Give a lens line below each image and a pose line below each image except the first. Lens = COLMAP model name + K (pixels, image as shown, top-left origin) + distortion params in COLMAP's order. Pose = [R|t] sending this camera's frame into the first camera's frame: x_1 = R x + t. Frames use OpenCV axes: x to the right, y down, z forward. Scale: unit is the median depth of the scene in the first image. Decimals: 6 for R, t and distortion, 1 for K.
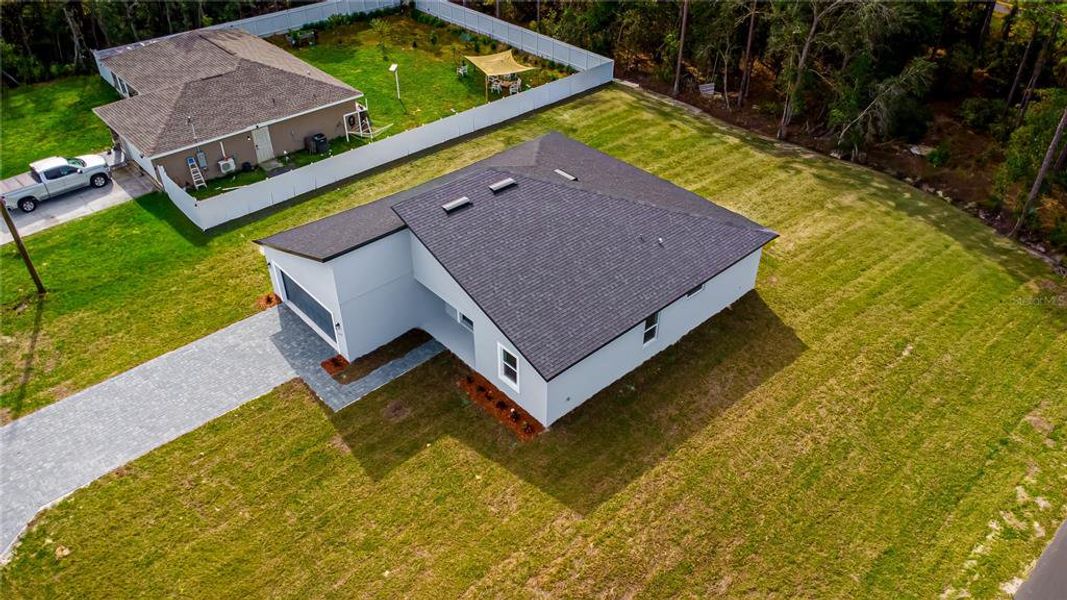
lens RADIAL K [[771.1, 0, 533.5], [0, 771.1, 300.0], [0, 0, 1]] dist [0.041757, -0.061473]
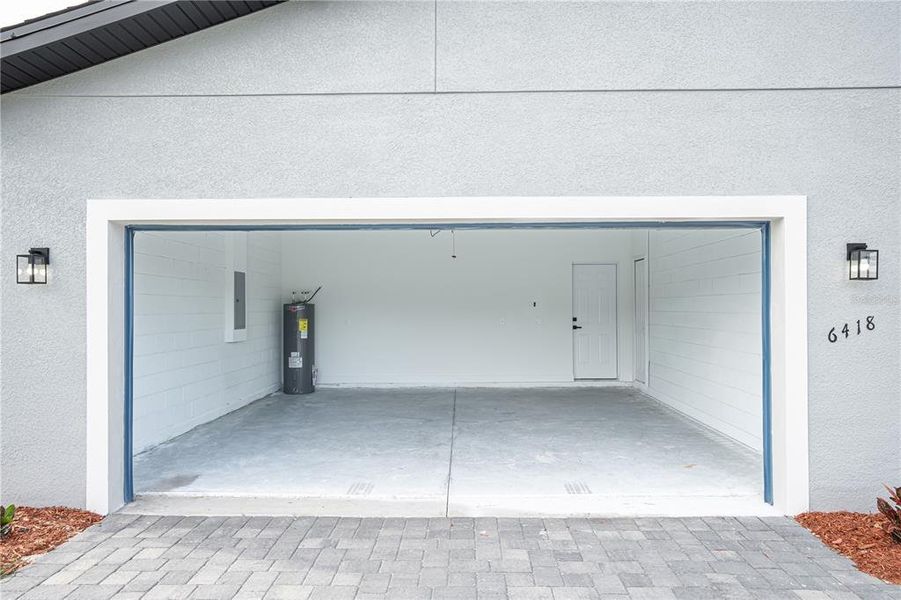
lens RADIAL K [[755.5, 0, 450.5], [0, 755.5, 300.0], [0, 0, 1]] dist [0.045170, 0.000507]
pose [[0.688665, 0.000099, 0.725080, -0.456247], [0.439359, 0.795449, -0.417402, 0.074871], [-0.576805, 0.606021, 0.547754, 0.998110]]
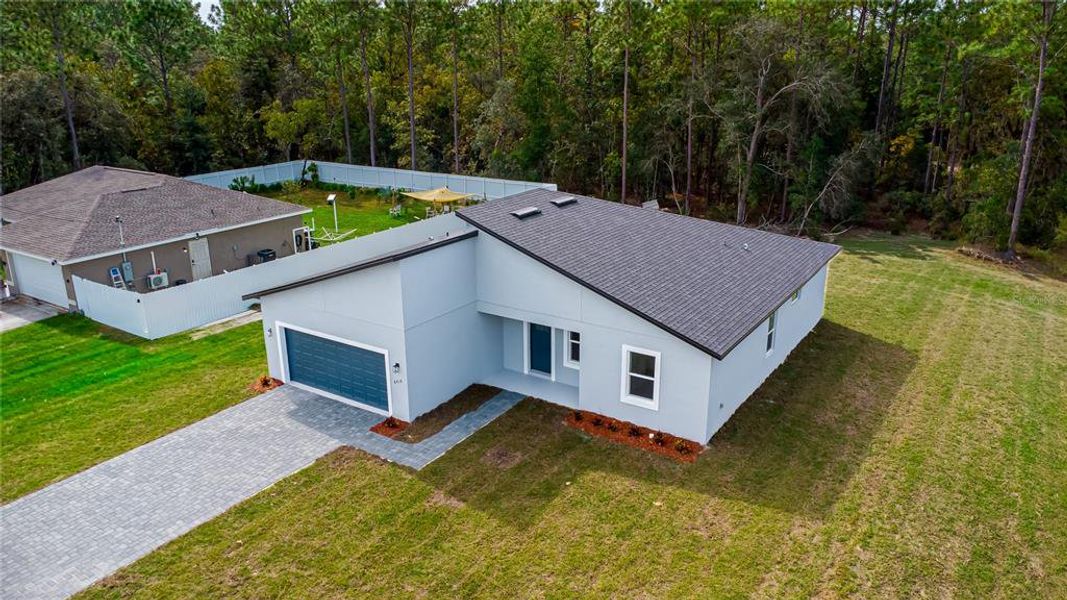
lens RADIAL K [[771.1, 0, 533.5], [0, 771.1, 300.0], [0, 0, 1]] dist [0.041757, -0.061473]
pose [[0.968929, -0.086299, 0.231797, -0.302768], [0.157348, 0.938136, -0.308452, 0.232196], [-0.190838, 0.335340, 0.922566, 0.271380]]
